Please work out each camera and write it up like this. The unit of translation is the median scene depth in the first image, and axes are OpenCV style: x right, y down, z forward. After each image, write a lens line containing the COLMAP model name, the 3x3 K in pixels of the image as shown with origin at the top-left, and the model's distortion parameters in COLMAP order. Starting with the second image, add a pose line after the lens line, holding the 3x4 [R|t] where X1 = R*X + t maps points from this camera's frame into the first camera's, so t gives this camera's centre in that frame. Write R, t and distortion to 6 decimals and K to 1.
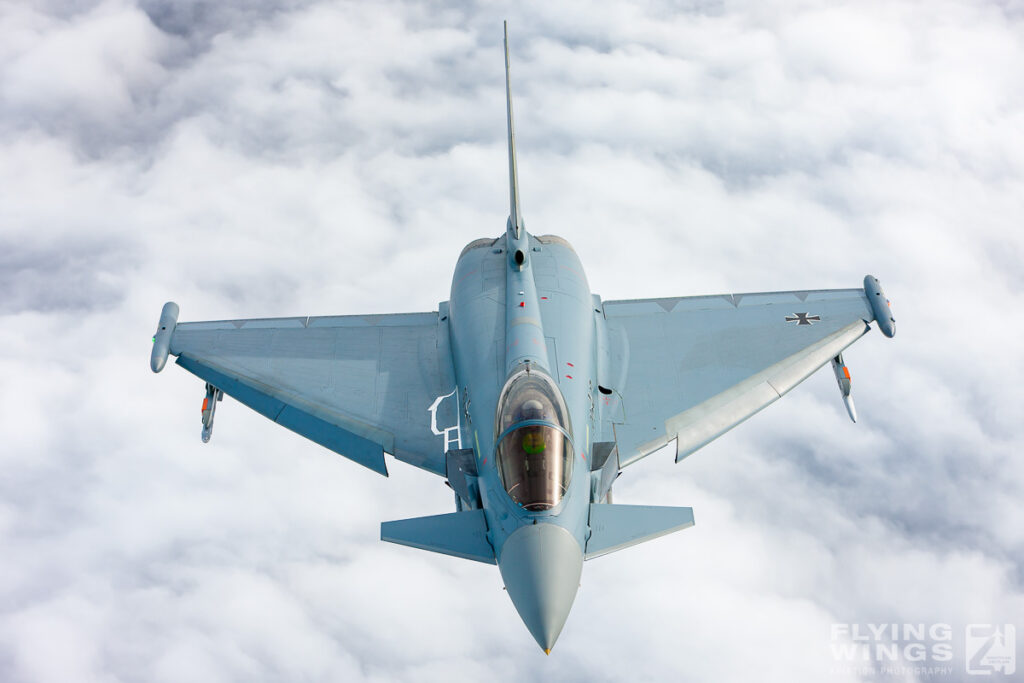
lens RADIAL K [[2619.6, 0, 512.0], [0, 2619.6, 341.5], [0, 0, 1]] dist [-0.026020, -0.010304]
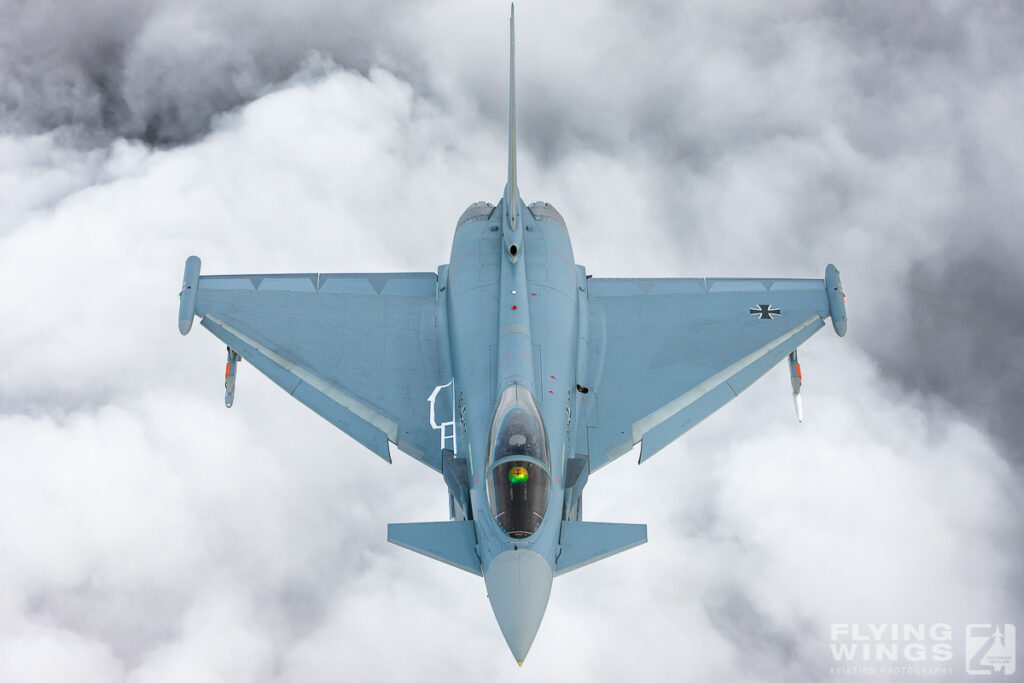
lens RADIAL K [[3432.6, 0, 512.0], [0, 3432.6, 341.5], [0, 0, 1]] dist [-0.026916, -0.173162]
pose [[0.998624, 0.051146, 0.011595, -0.013547], [-0.052208, 0.990476, 0.127403, -0.189338], [-0.004968, -0.127833, 0.991783, -0.480027]]
